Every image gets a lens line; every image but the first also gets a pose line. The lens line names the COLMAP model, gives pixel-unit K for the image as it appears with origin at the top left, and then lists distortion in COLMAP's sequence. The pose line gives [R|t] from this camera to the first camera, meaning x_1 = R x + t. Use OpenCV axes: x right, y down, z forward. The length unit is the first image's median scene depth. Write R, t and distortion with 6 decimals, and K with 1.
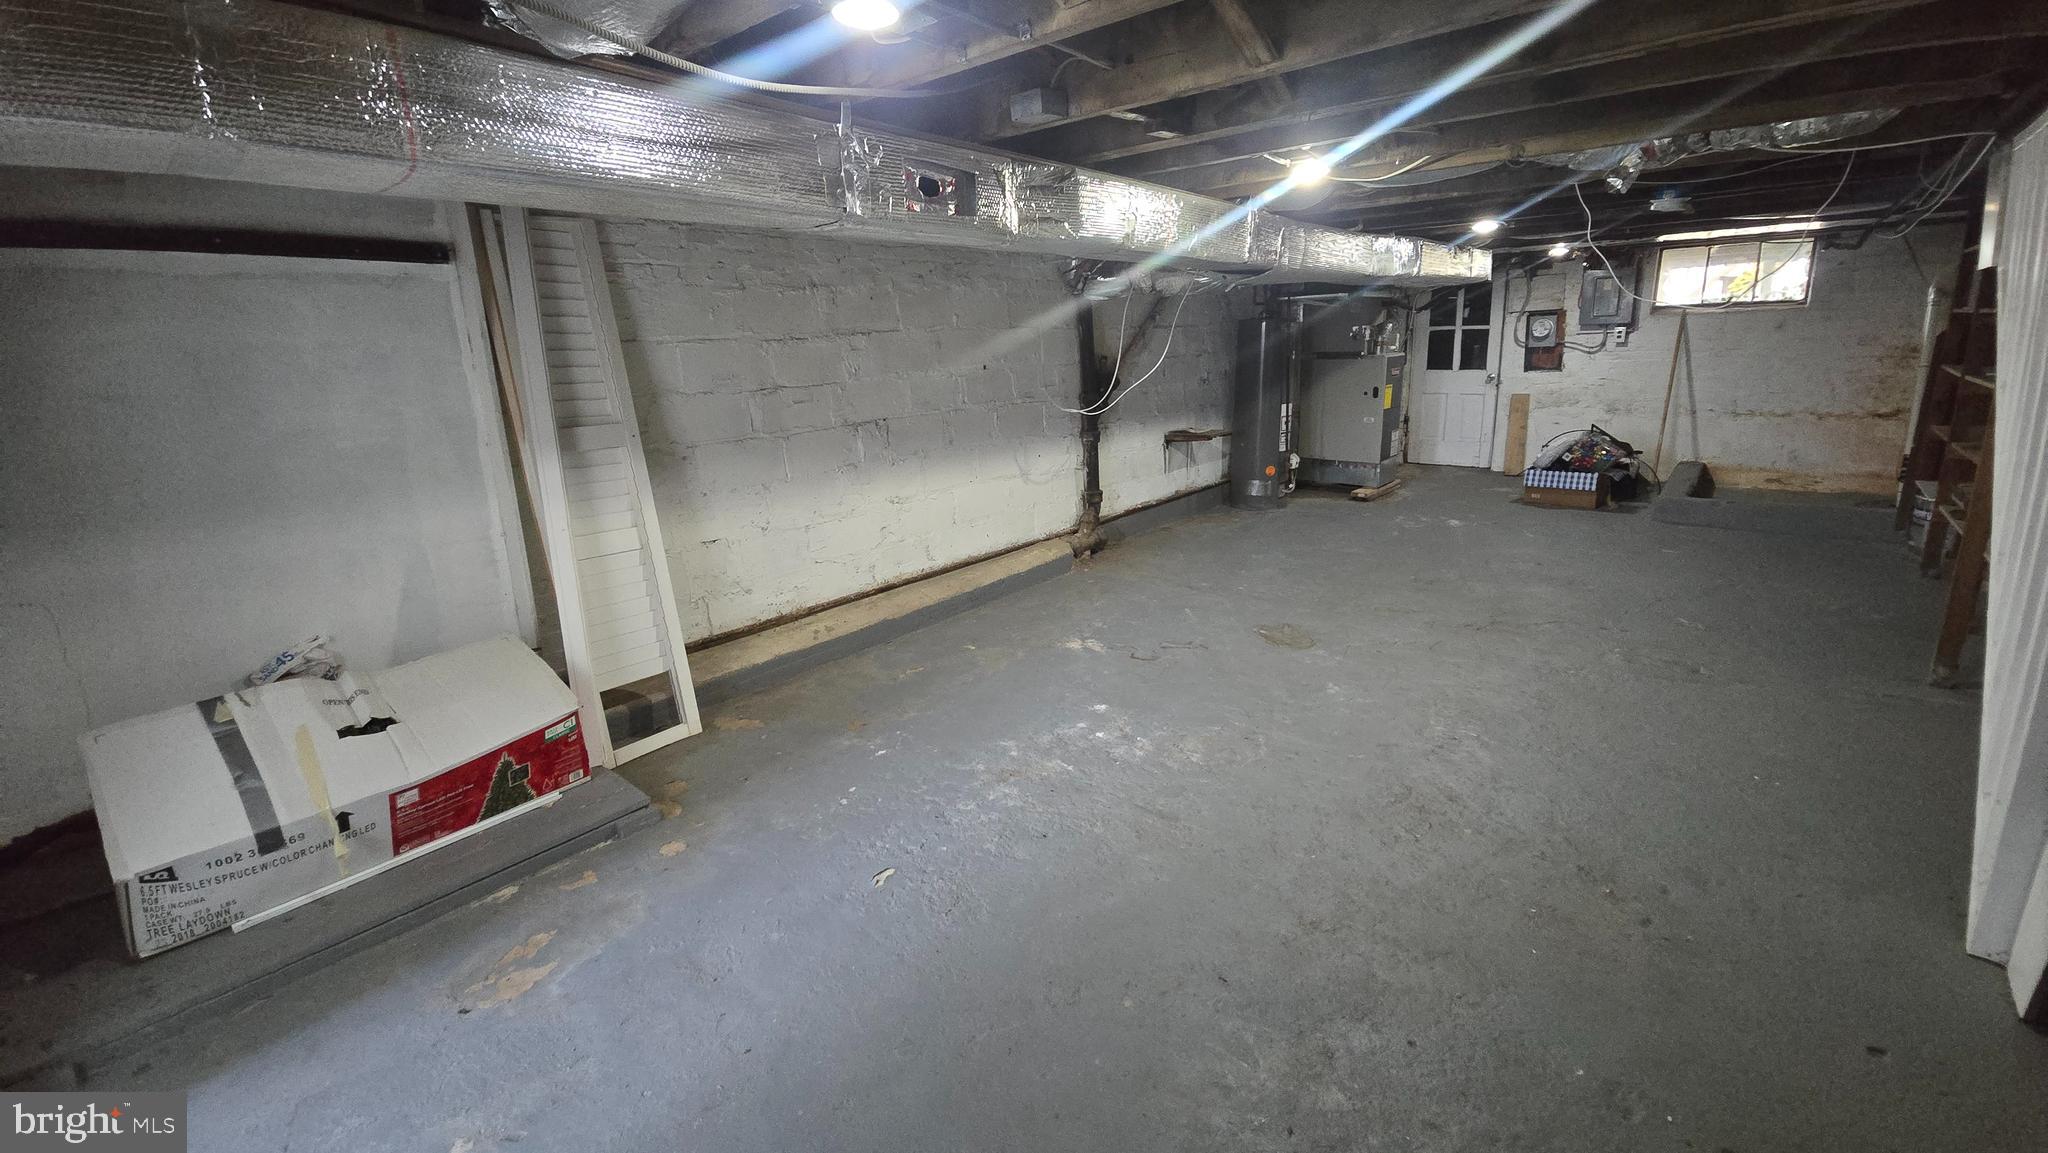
lens RADIAL K [[831.5, 0, 1041.6], [0, 831.5, 540.2], [0, 0, 1]] dist [0.020878, -0.011033]
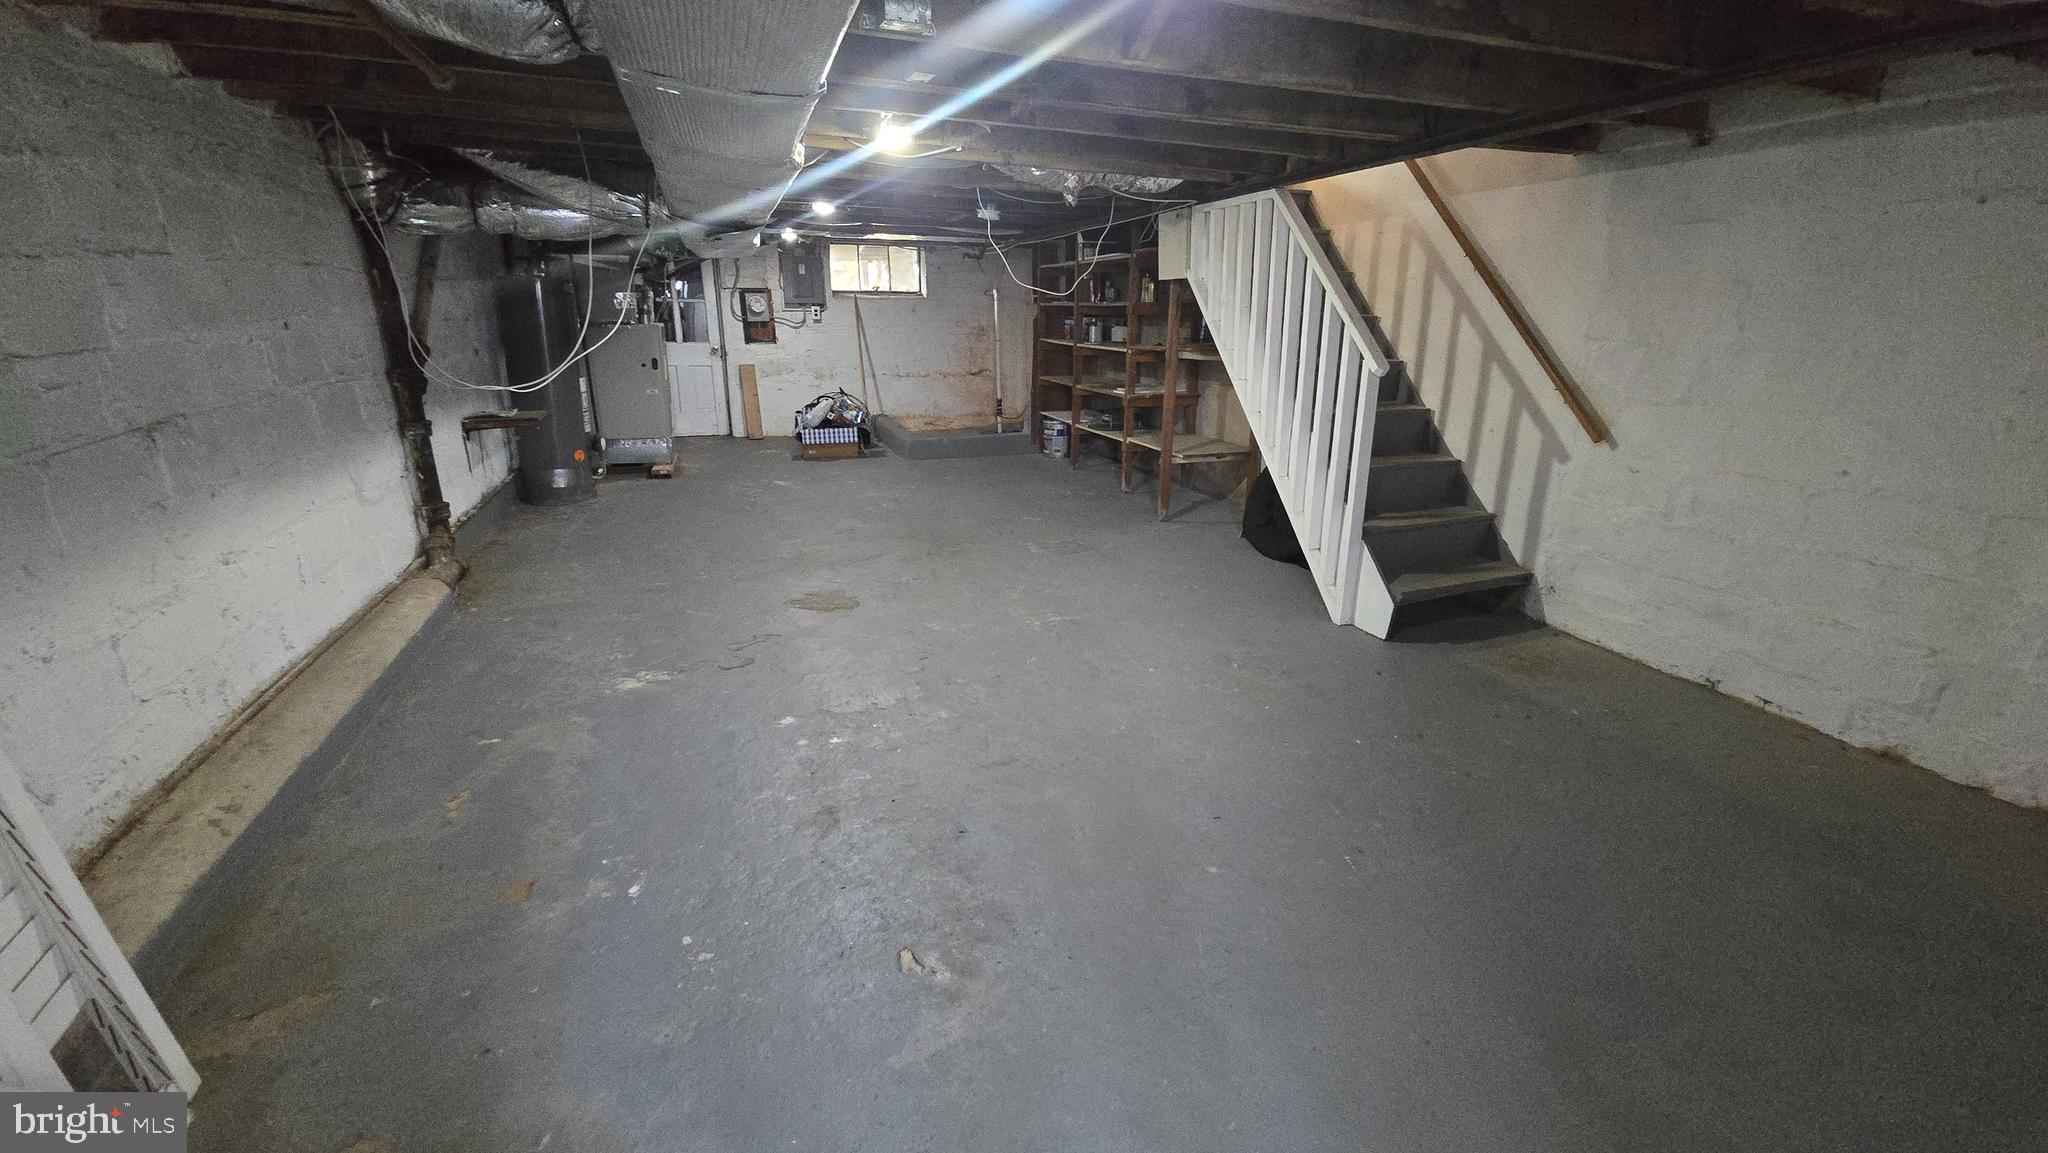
lens RADIAL K [[839.4, 0, 1027.7], [0, 839.4, 541.7], [0, 0, 1]] dist [0.019568, -0.007887]
pose [[0.495255, -0.196429, 0.846249, -0.253537], [0.175675, 0.976623, 0.123880, -0.023015], [-0.850800, 0.087312, 0.518185, 0.156418]]
